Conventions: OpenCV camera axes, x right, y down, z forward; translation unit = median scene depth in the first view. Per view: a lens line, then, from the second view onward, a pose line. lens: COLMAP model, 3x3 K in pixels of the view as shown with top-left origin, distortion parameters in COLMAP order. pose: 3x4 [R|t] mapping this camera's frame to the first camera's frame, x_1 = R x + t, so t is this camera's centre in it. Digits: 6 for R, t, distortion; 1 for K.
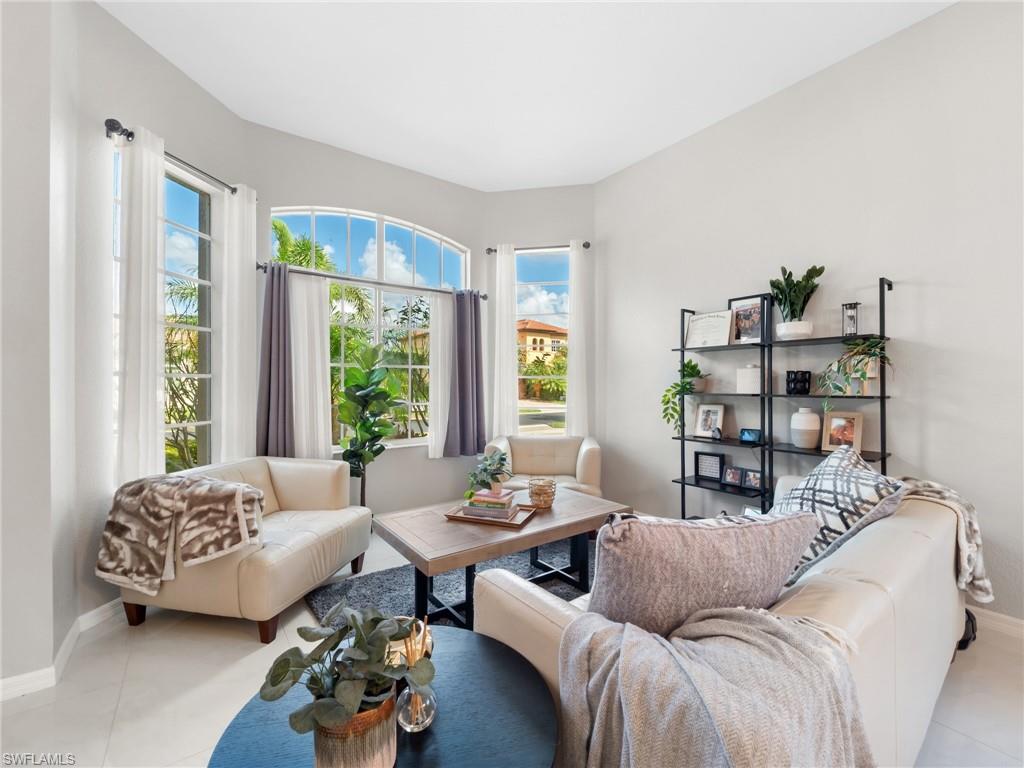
lens RADIAL K [[433.2, 0, 504.3], [0, 433.2, 380.0], [0, 0, 1]] dist [0.004411, -0.005909]
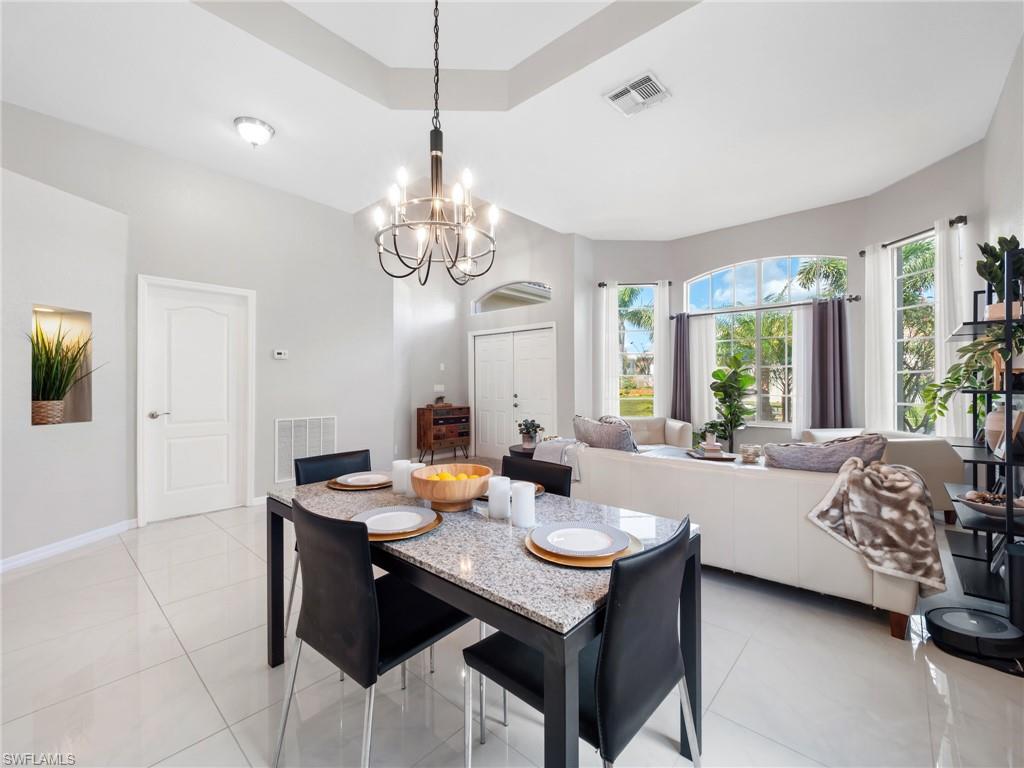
lens RADIAL K [[433.2, 0, 504.3], [0, 433.2, 380.0], [0, 0, 1]] dist [0.004411, -0.005909]
pose [[0.208120, -0.004345, -0.978094, 1.148711], [0.009569, 0.999951, -0.002406, 0.006501], [0.978057, -0.008859, 0.208151, -0.109123]]
